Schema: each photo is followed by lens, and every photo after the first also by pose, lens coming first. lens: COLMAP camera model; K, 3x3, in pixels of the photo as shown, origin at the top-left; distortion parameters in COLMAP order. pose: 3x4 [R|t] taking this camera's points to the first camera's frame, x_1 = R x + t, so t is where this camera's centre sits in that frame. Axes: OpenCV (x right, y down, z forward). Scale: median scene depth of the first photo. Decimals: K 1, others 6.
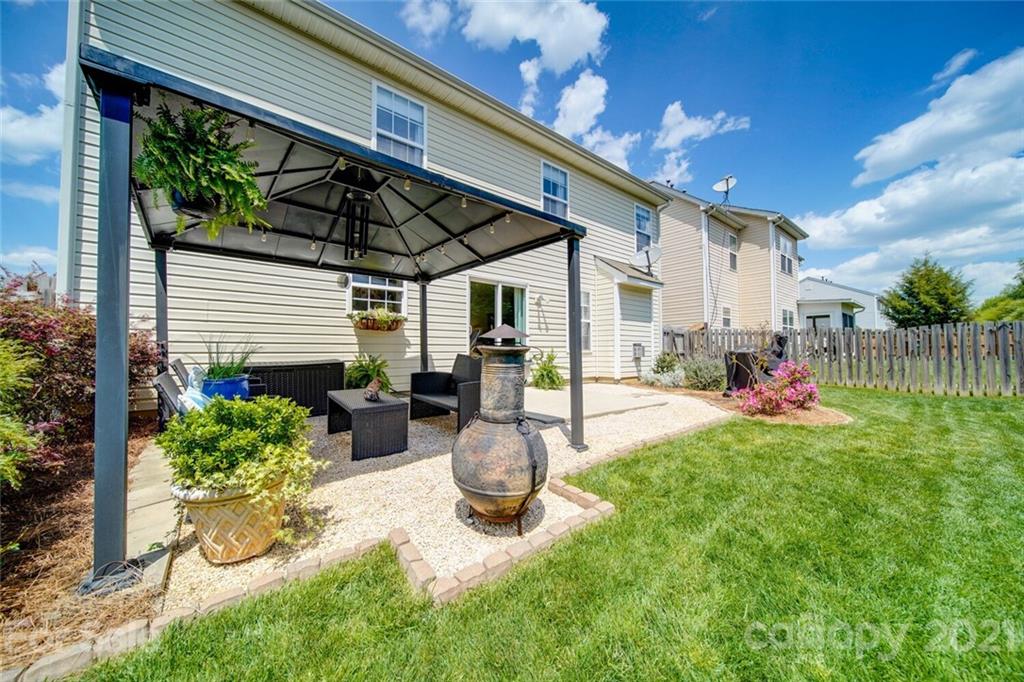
lens RADIAL K [[360.2, 0, 515.5], [0, 360.2, 341.6], [0, 0, 1]] dist [-0.001496, -0.000666]
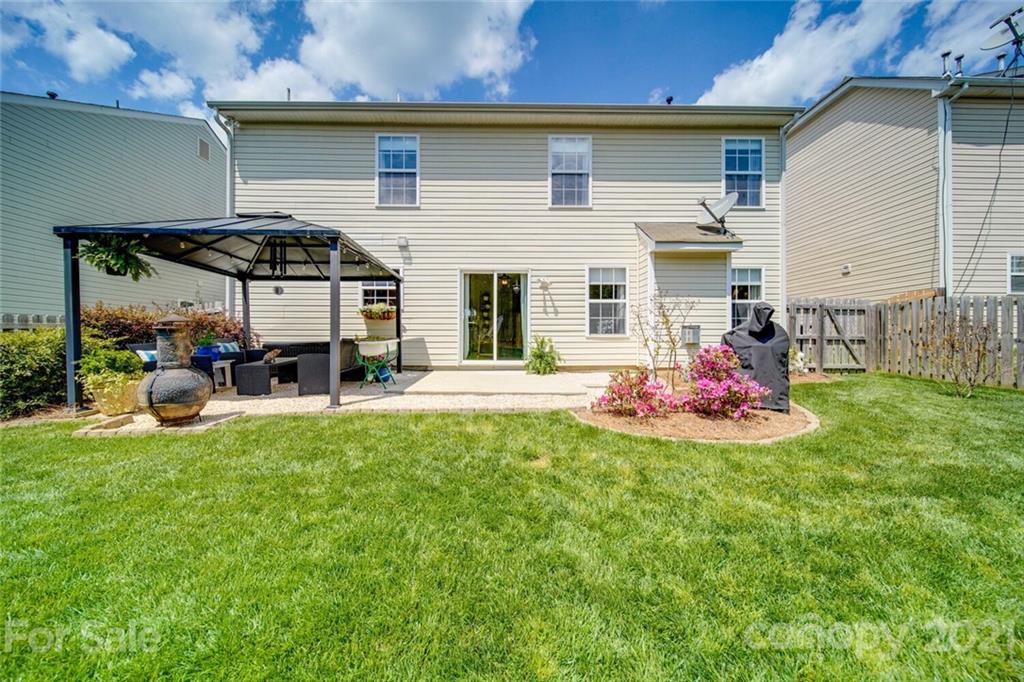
lens RADIAL K [[360.2, 0, 512.9], [0, 360.2, 341.8], [0, 0, 1]] dist [-0.001496, -0.000666]
pose [[0.780629, 0.003355, -0.624985, 0.626318], [0.014527, 0.999618, 0.023510, 0.019871], [0.624826, -0.027432, 0.780282, 0.183189]]
